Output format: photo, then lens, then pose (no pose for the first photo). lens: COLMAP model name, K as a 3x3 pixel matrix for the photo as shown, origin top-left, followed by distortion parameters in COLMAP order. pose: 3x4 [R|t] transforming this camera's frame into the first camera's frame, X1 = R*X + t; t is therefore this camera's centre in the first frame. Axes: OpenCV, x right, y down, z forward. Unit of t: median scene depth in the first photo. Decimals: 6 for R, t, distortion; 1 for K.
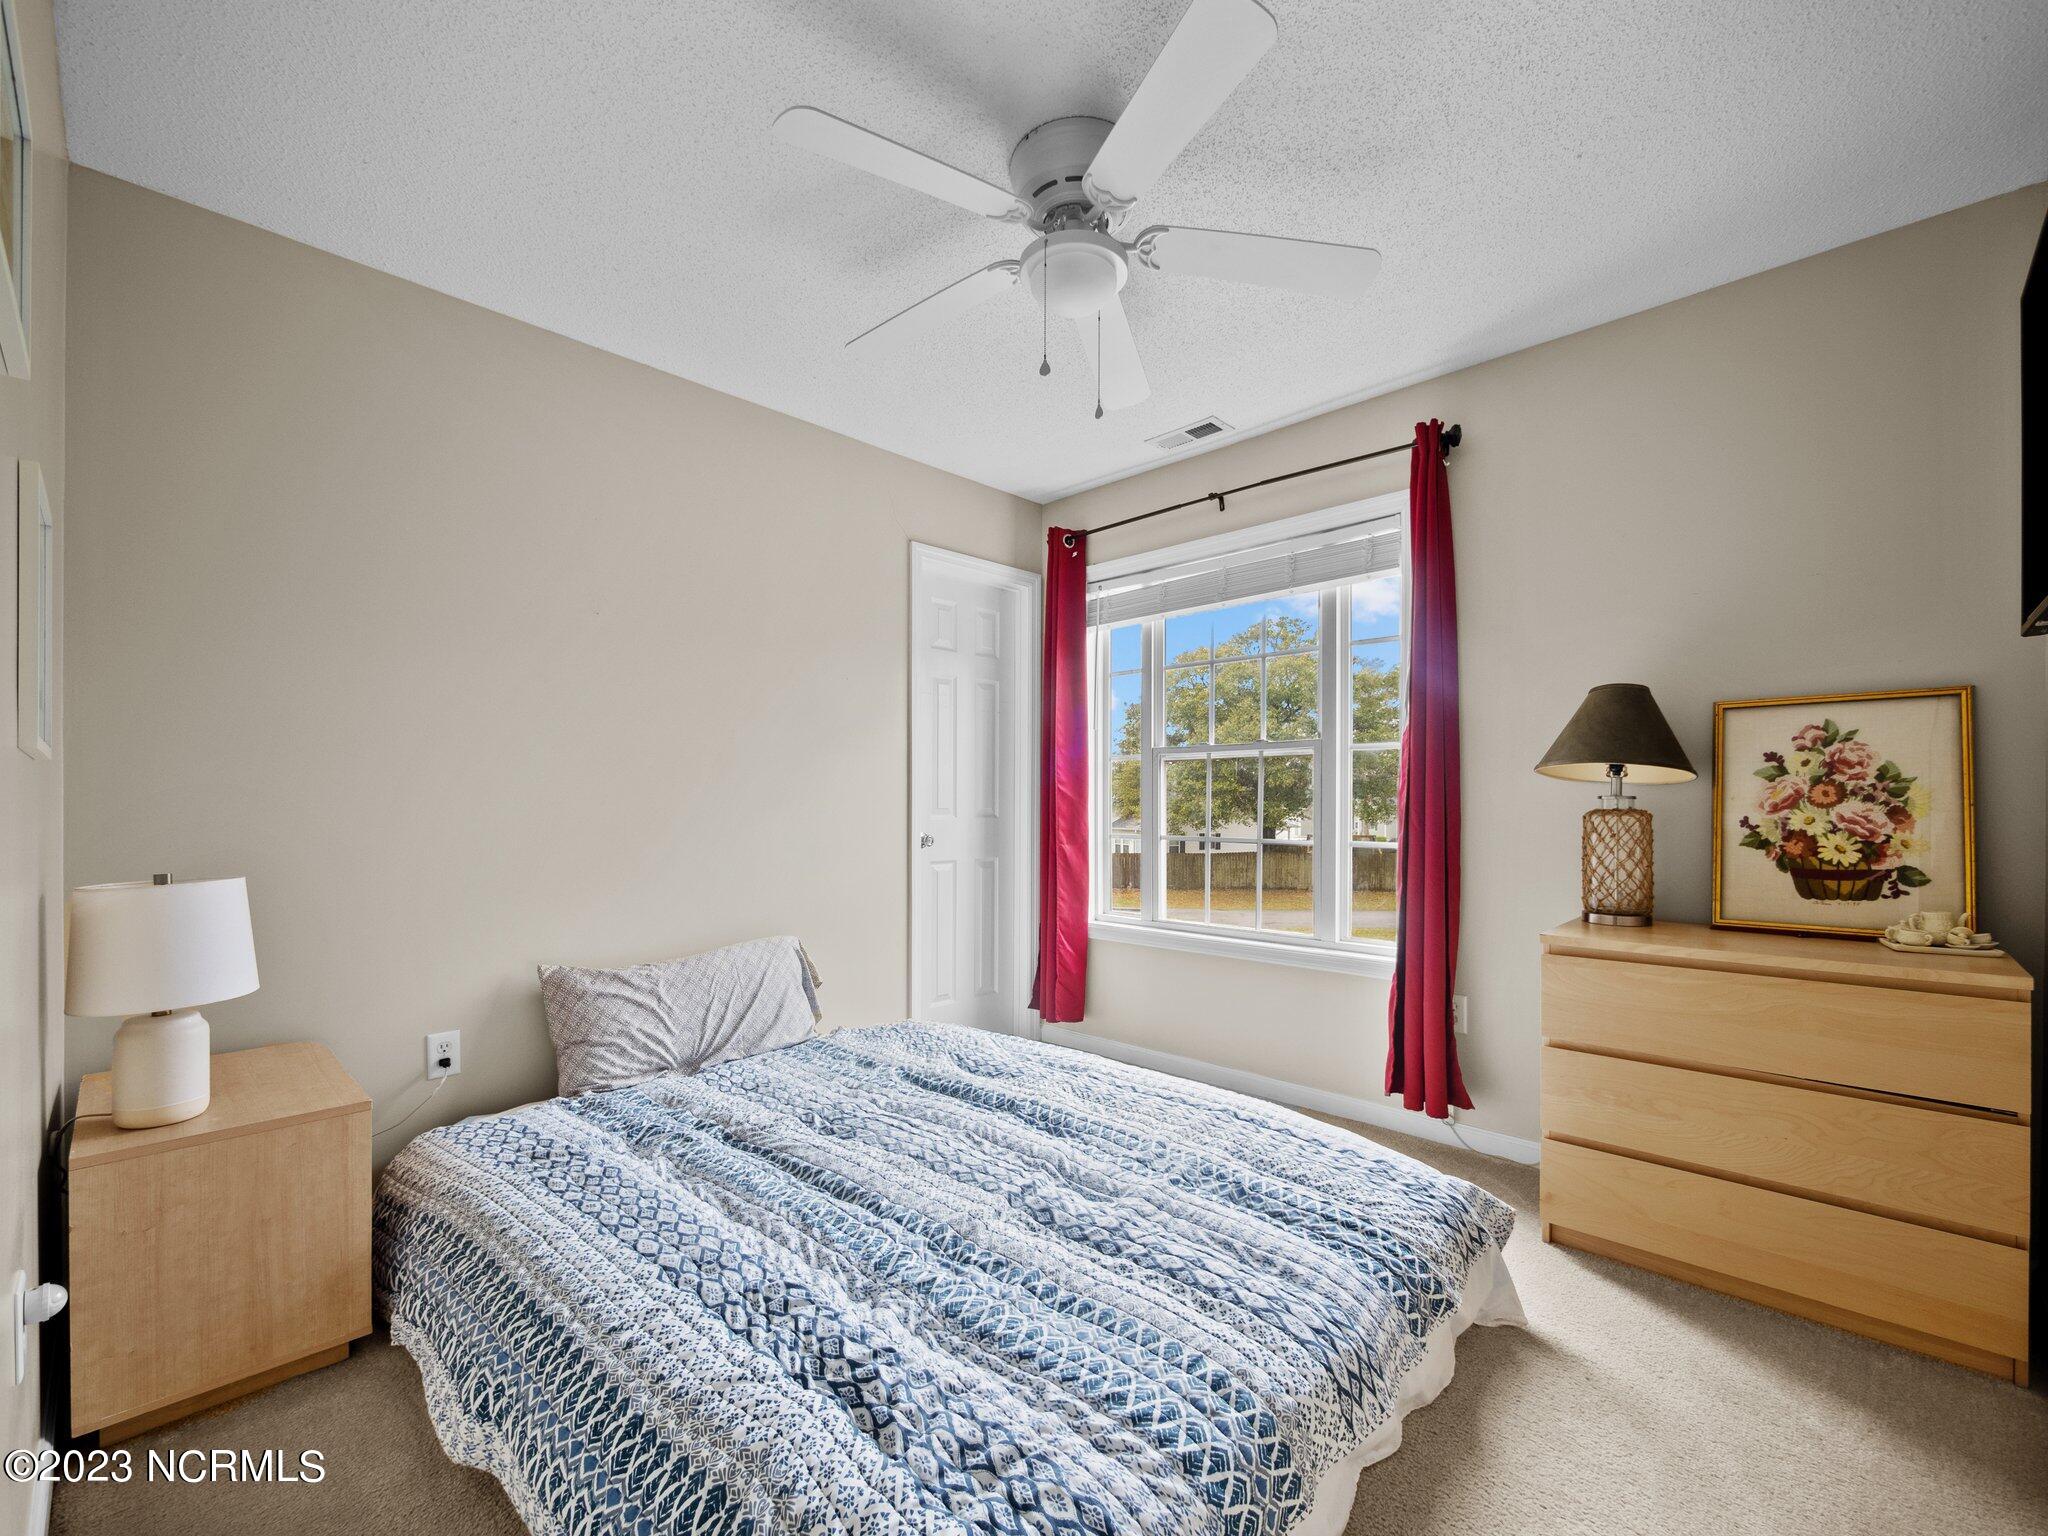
lens RADIAL K [[875.2, 0, 1022.3], [0, 875.2, 817.2], [0, 0, 1]] dist [-0.004126, -0.000046]
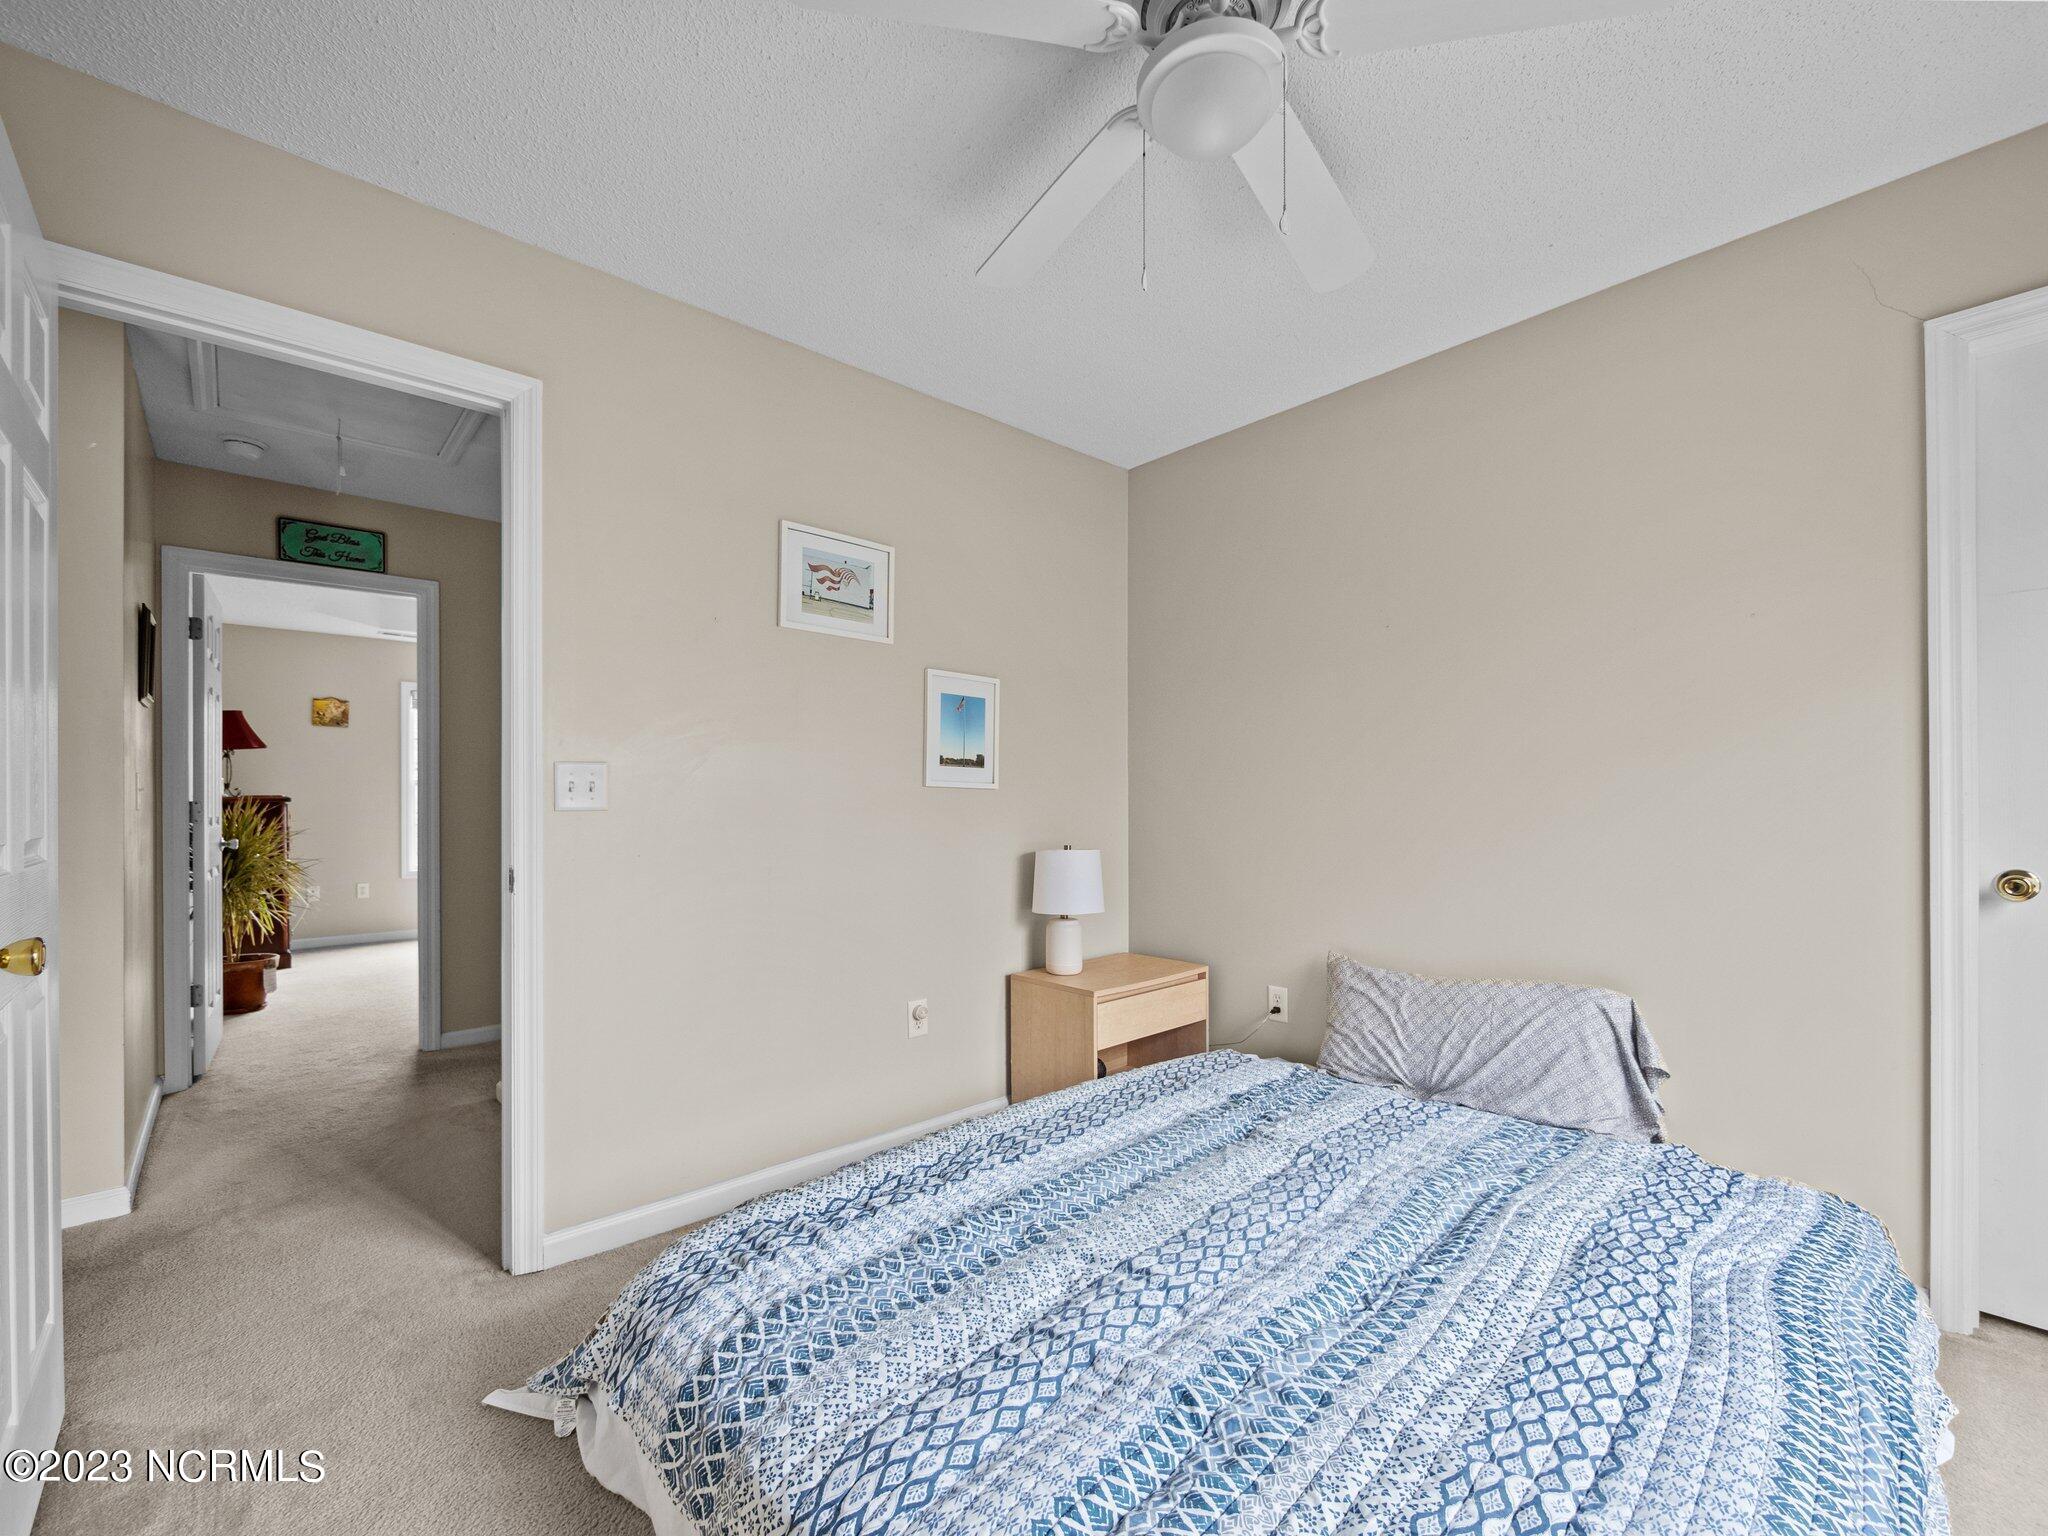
lens RADIAL K [[865.9, 0, 1030.3], [0, 865.9, 792.3], [0, 0, 1]] dist [-0.004829, -0.000381]
pose [[-0.062632, -0.020427, -0.997828, 0.590488], [-0.021145, 0.999593, -0.019136, -0.007715], [0.997813, 0.019900, -0.063039, 0.657693]]
